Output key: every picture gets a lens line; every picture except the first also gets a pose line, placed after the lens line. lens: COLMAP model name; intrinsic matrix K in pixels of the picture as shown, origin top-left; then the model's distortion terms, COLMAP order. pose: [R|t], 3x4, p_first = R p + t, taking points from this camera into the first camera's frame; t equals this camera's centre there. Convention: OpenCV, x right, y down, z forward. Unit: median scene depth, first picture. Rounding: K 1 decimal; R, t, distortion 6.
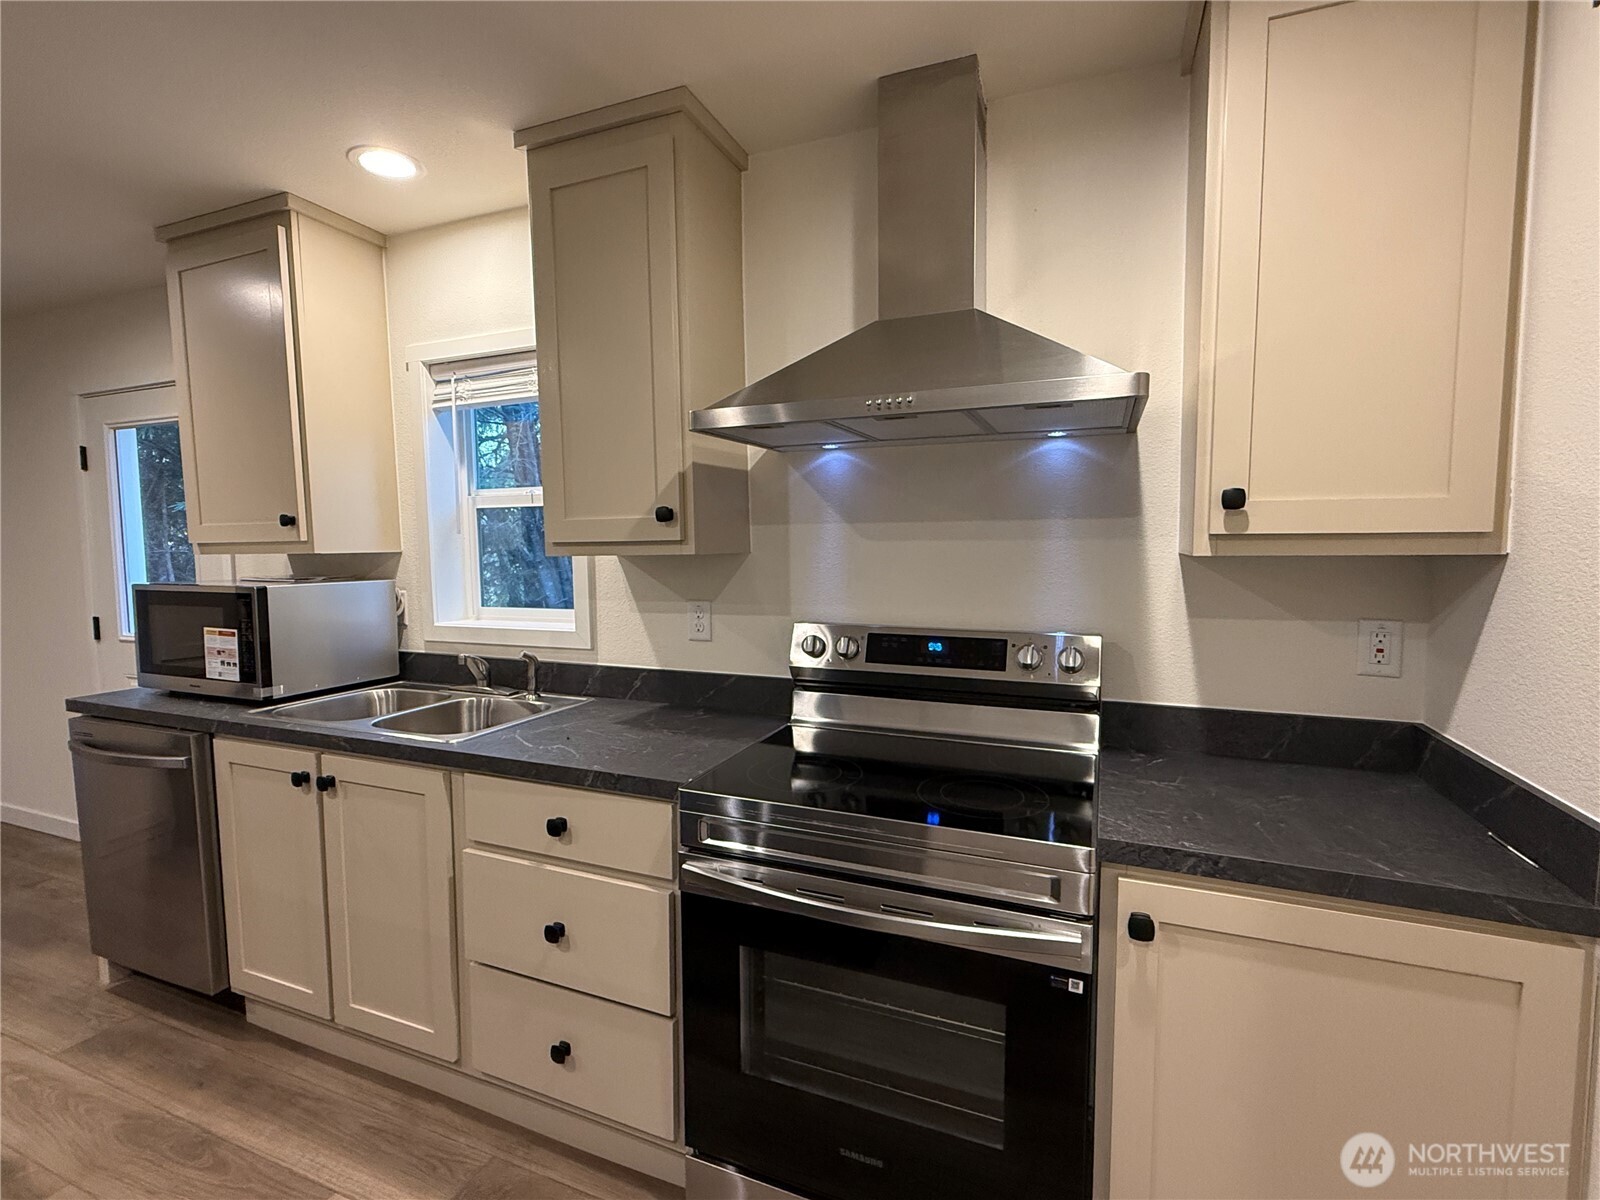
lens RADIAL K [[737.3, 0, 798.1], [0, 737.3, 600.8], [0, 0, 1]] dist [0.002583, -0.000316]
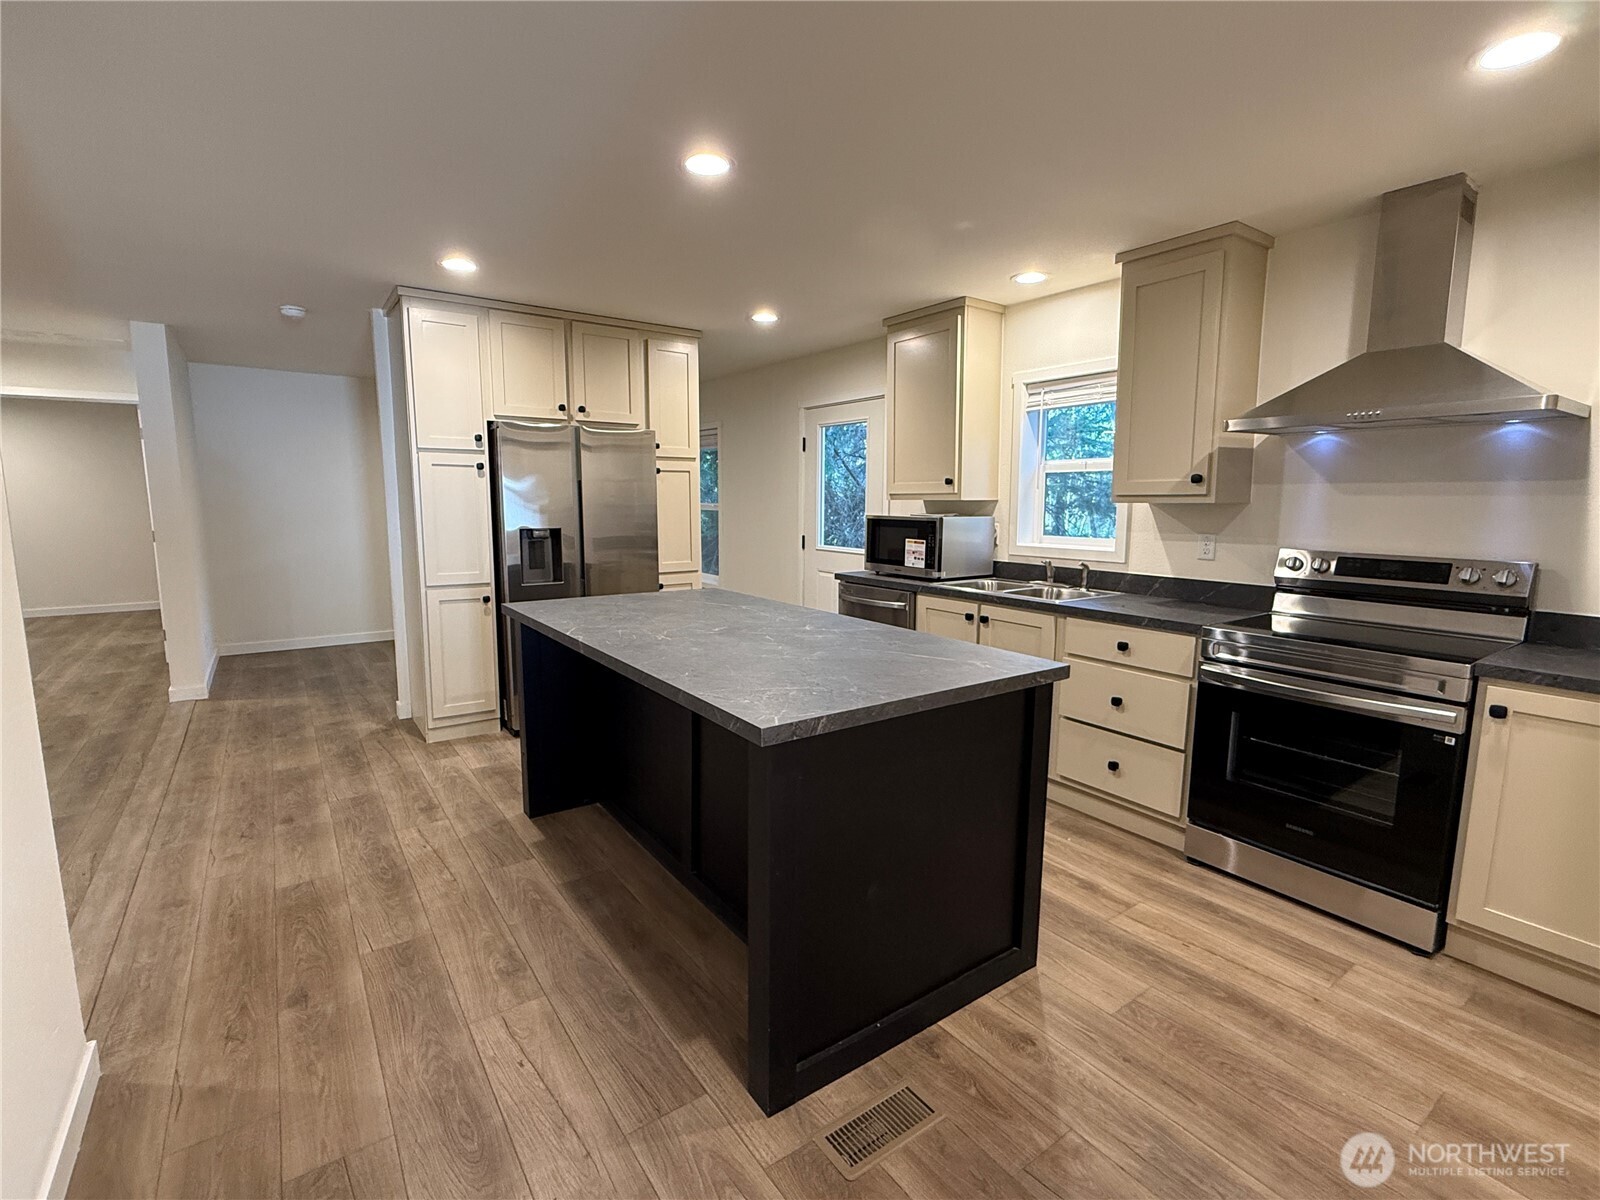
lens RADIAL K [[737.3, 0, 801.2], [0, 737.3, 599.4], [0, 0, 1]] dist [0.002583, -0.000316]
pose [[0.843890, 0.082680, -0.530107, -0.024805], [-0.048872, 0.995793, 0.077512, 0.066622], [0.534285, -0.039504, 0.844381, -0.861267]]
